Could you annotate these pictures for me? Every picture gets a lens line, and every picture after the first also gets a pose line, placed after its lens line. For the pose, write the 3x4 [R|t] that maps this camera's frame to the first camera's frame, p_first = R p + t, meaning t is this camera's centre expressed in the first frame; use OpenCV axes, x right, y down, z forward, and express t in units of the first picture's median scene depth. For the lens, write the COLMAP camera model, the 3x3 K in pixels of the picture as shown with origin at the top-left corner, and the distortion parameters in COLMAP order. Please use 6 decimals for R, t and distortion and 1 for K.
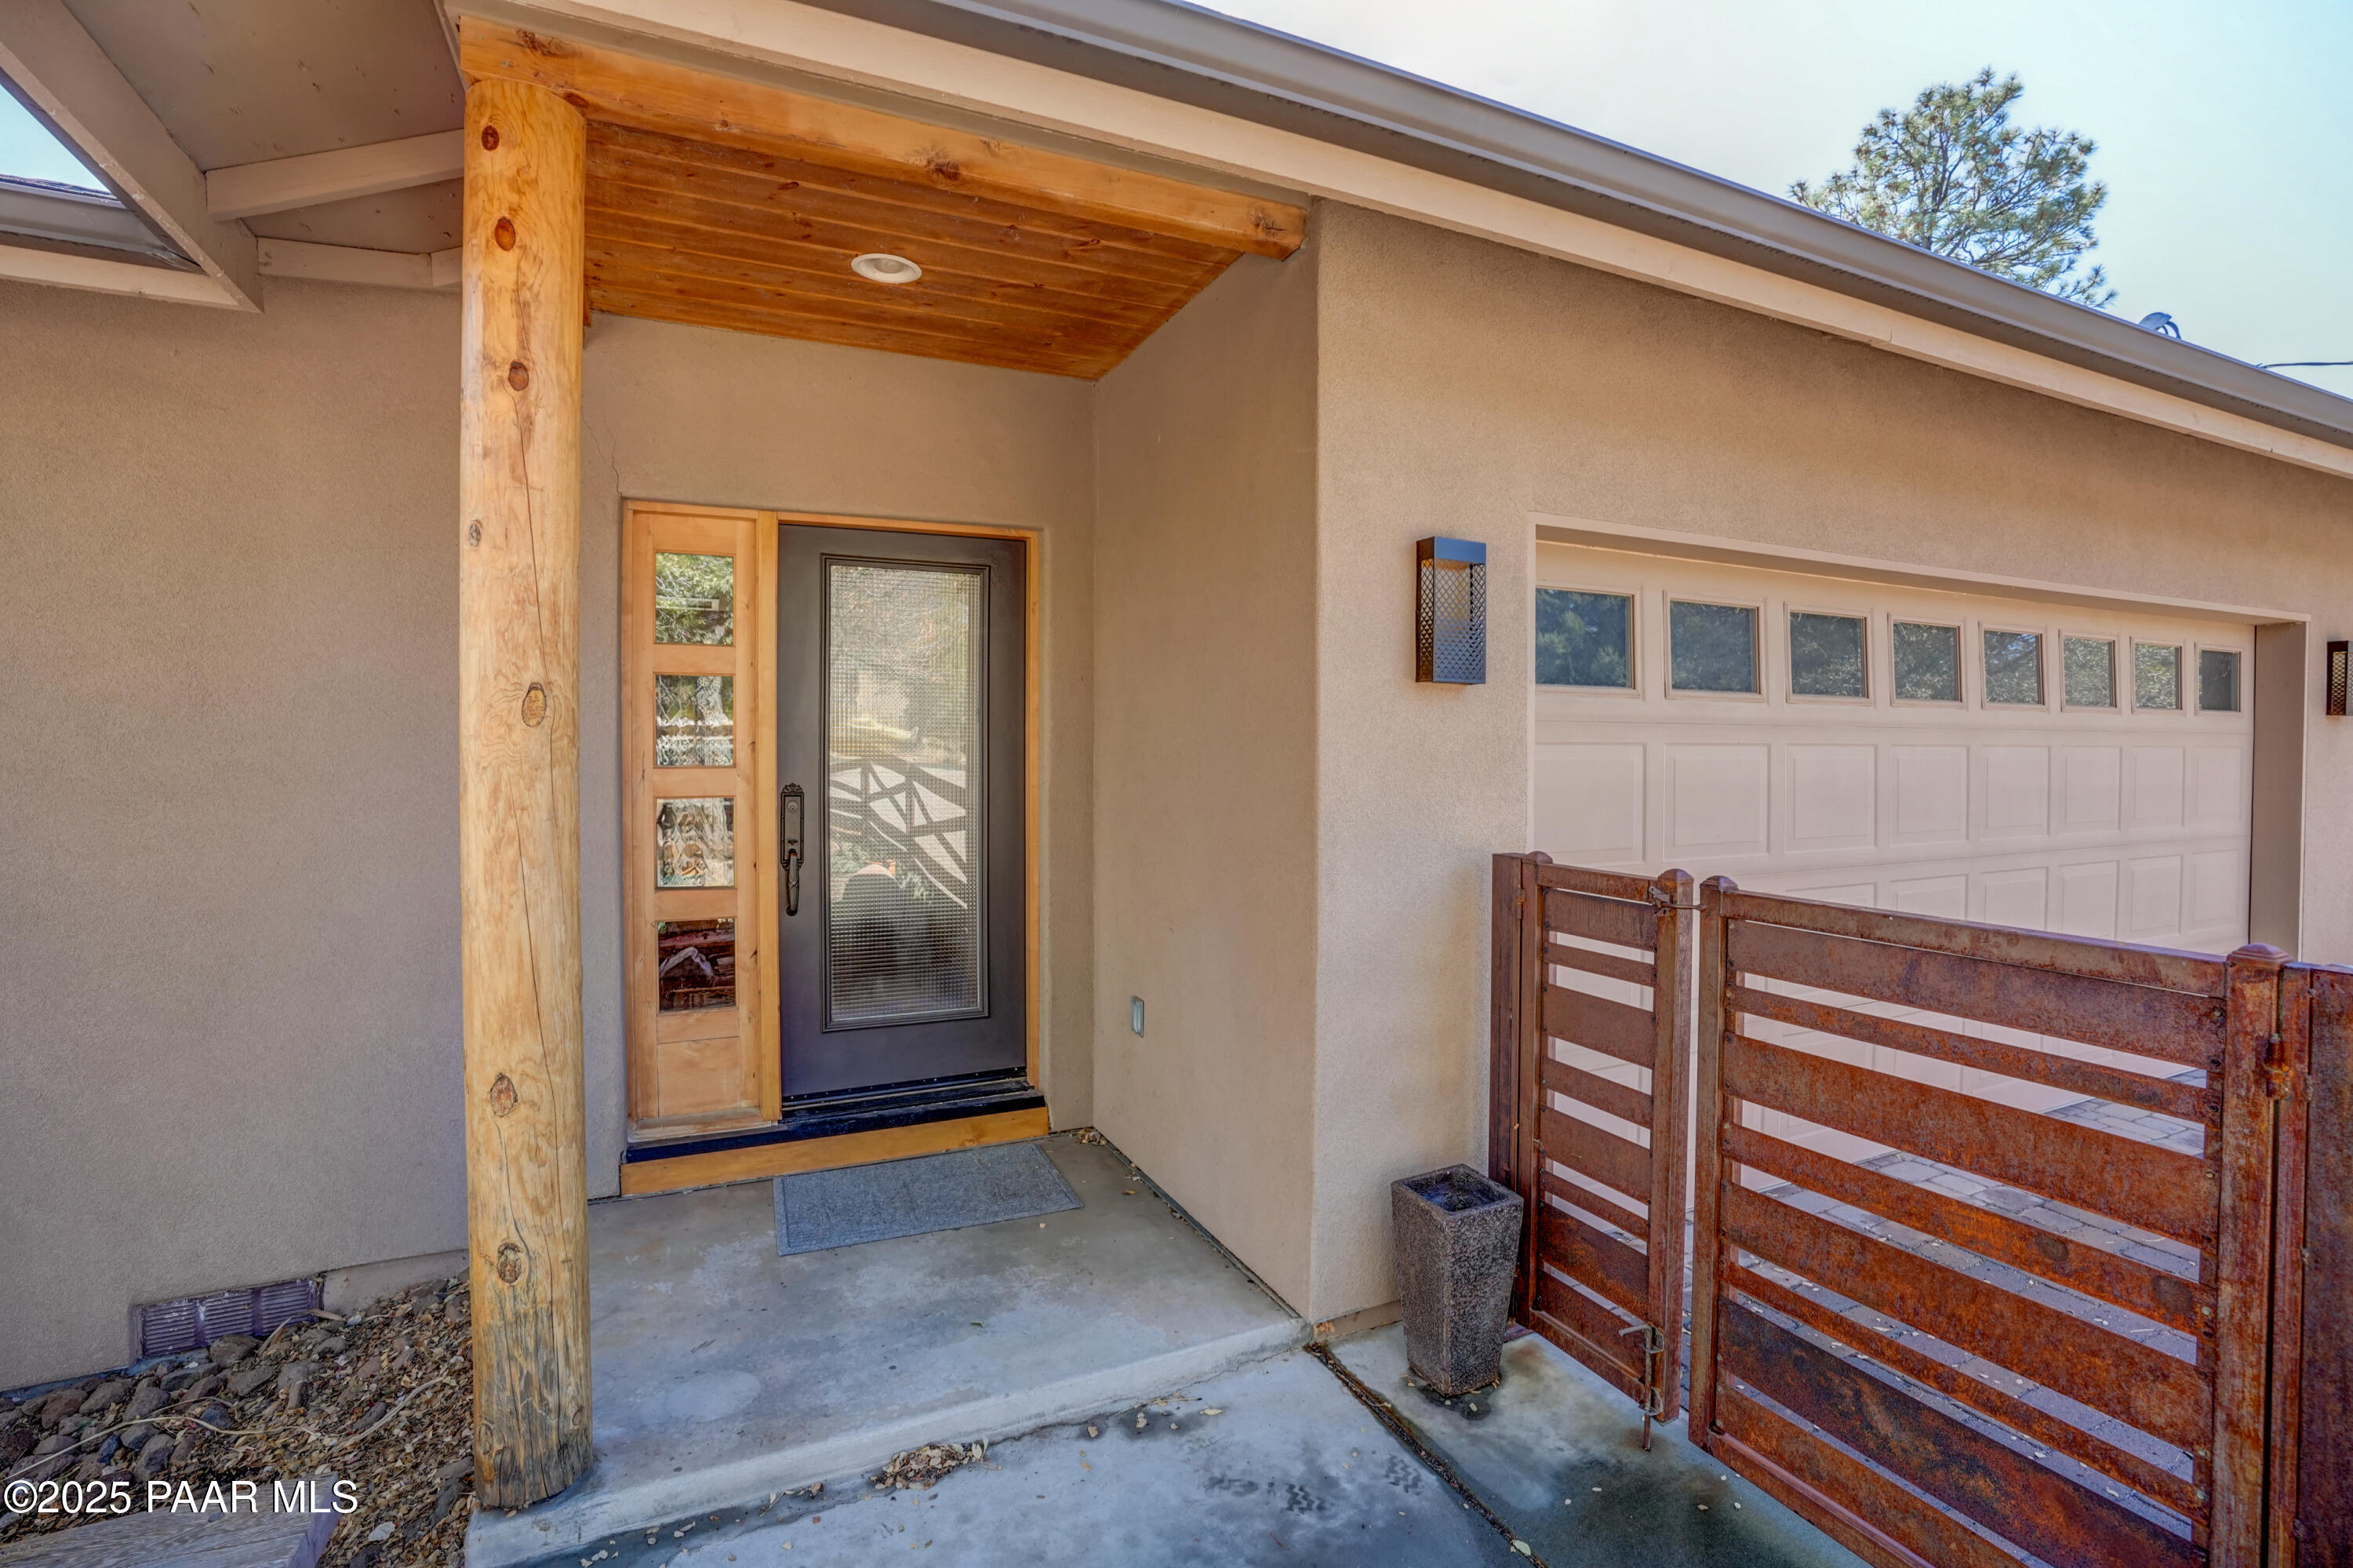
lens RADIAL K [[1077.8, 0, 1176.8], [0, 1077.8, 758.3], [0, 0, 1]] dist [-0.053449, 0.024275]
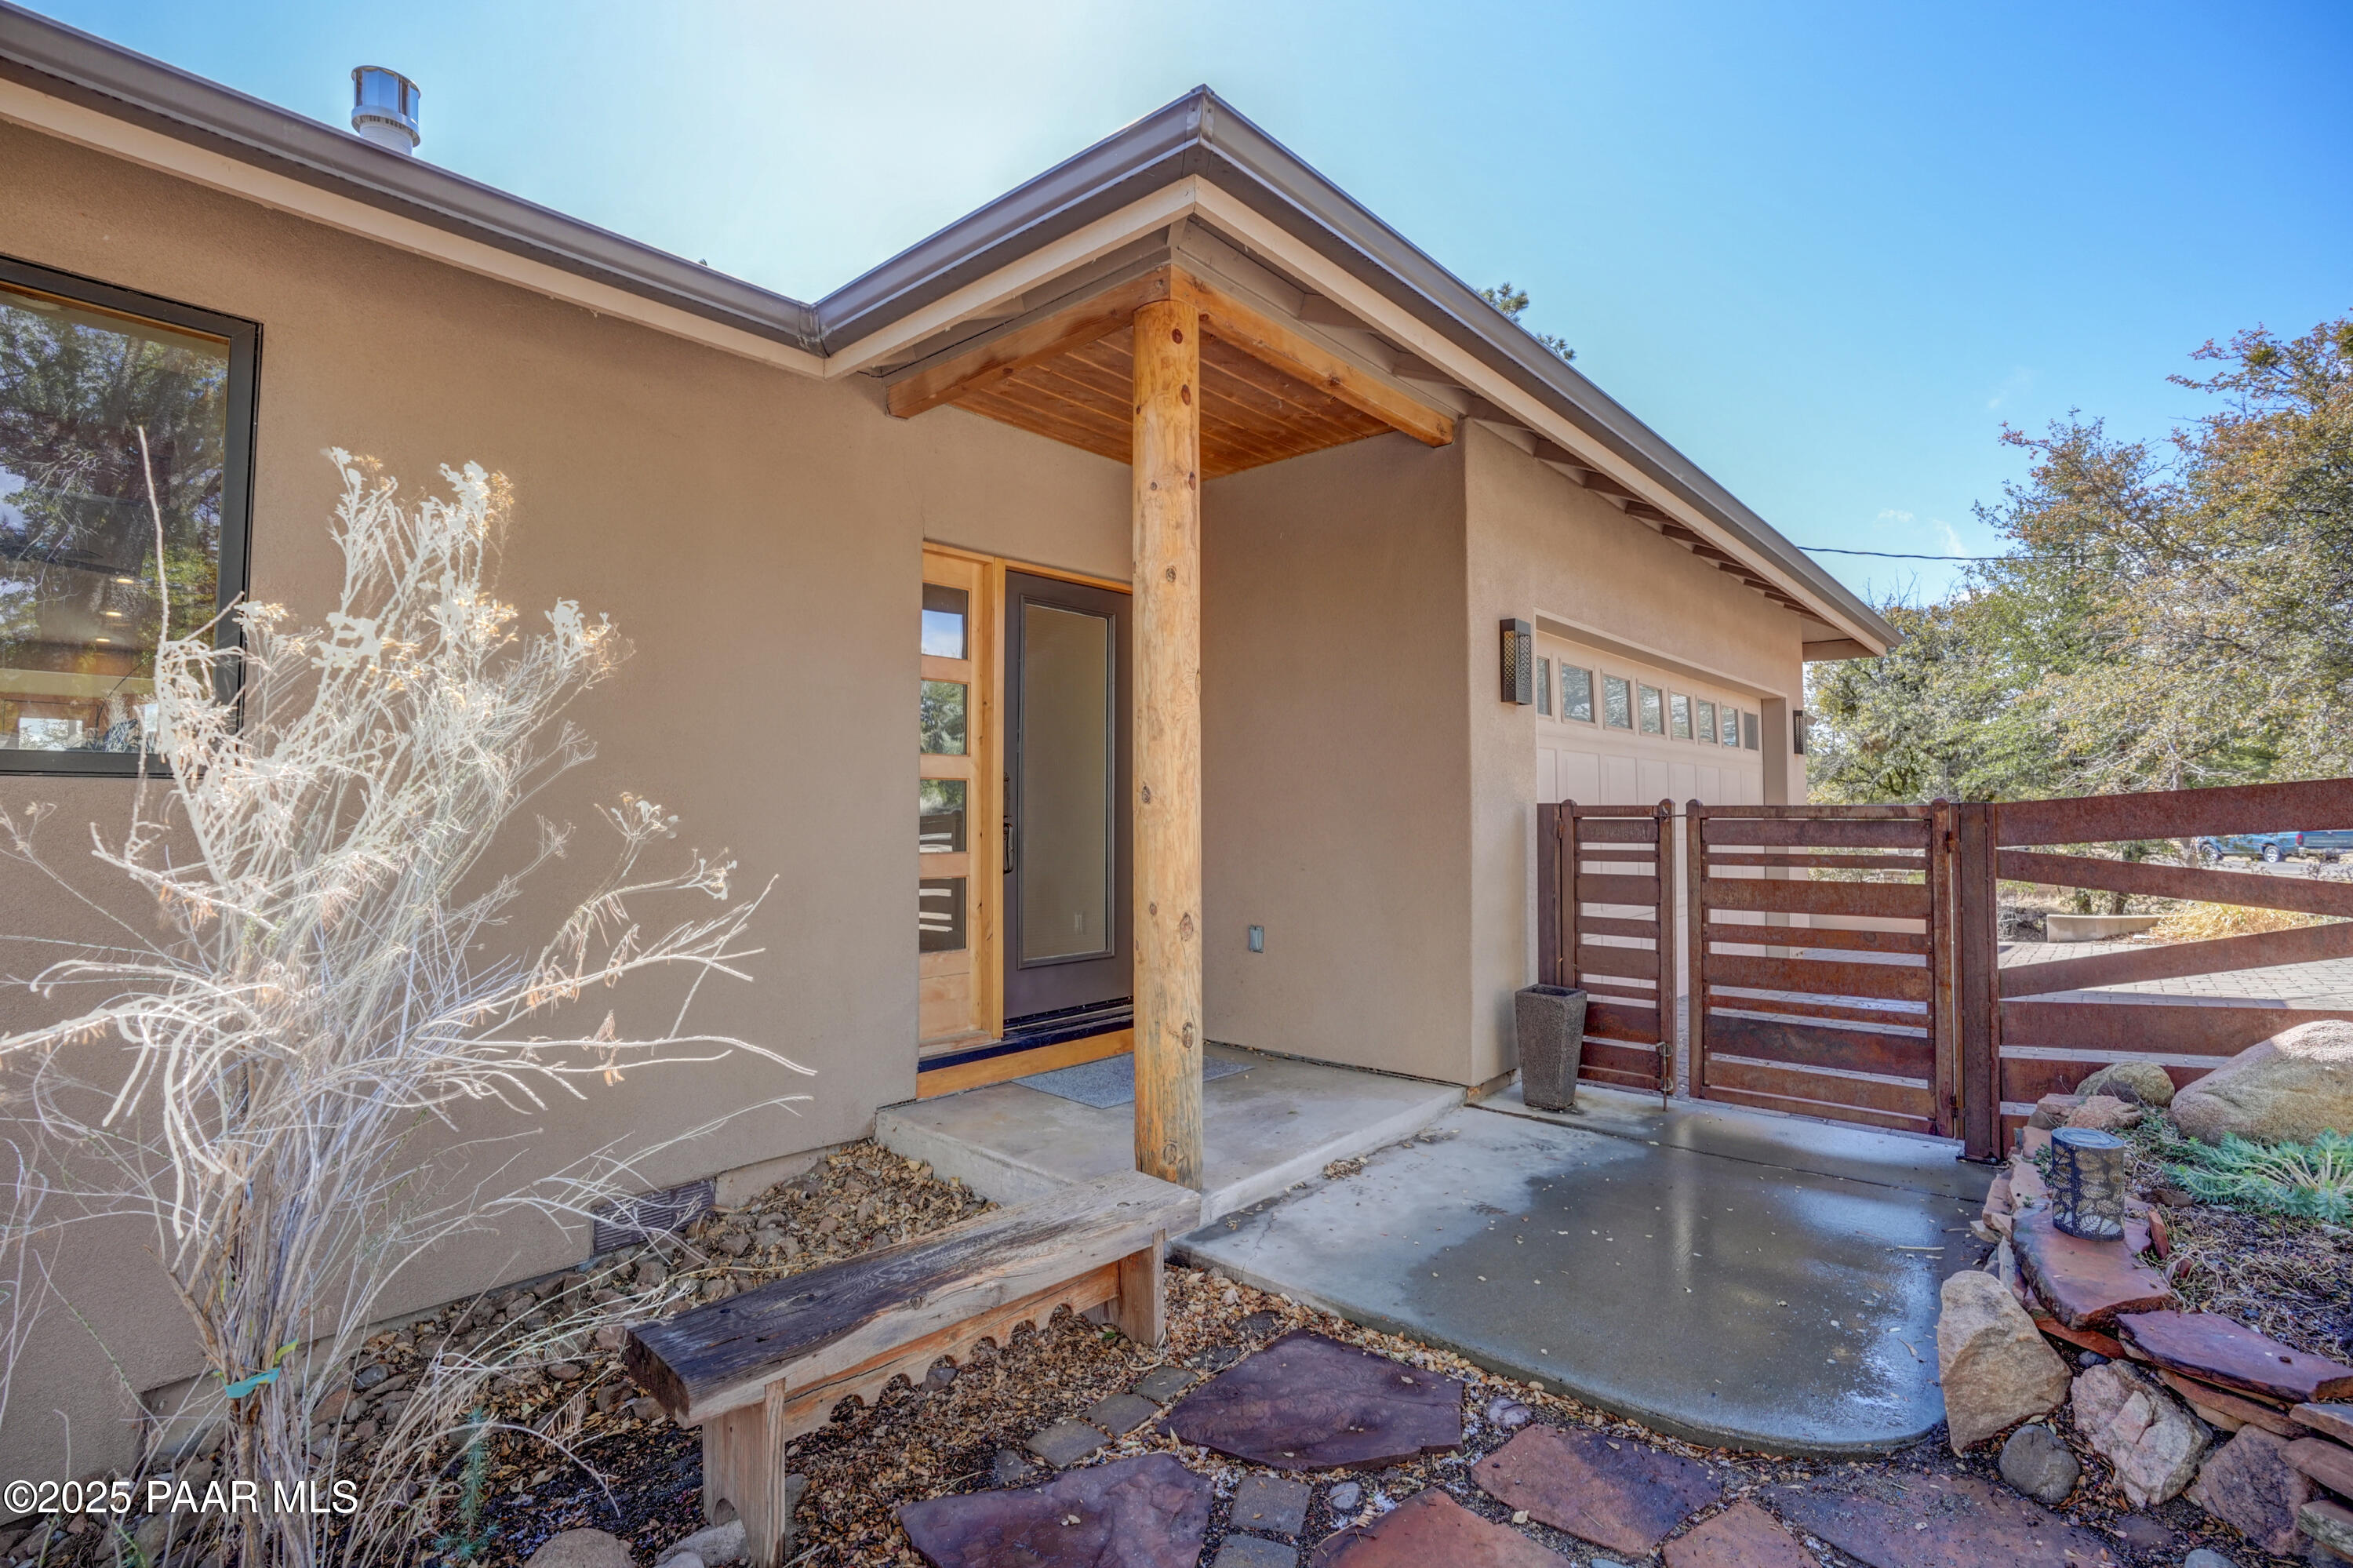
lens RADIAL K [[1077.8, 0, 1176.8], [0, 1077.8, 758.3], [0, 0, 1]] dist [-0.053449, 0.024275]
pose [[0.917245, 0.016587, 0.397977, -1.082658], [0.007667, 0.998212, -0.059274, 0.135503], [-0.398249, 0.057420, 0.915479, -0.405367]]
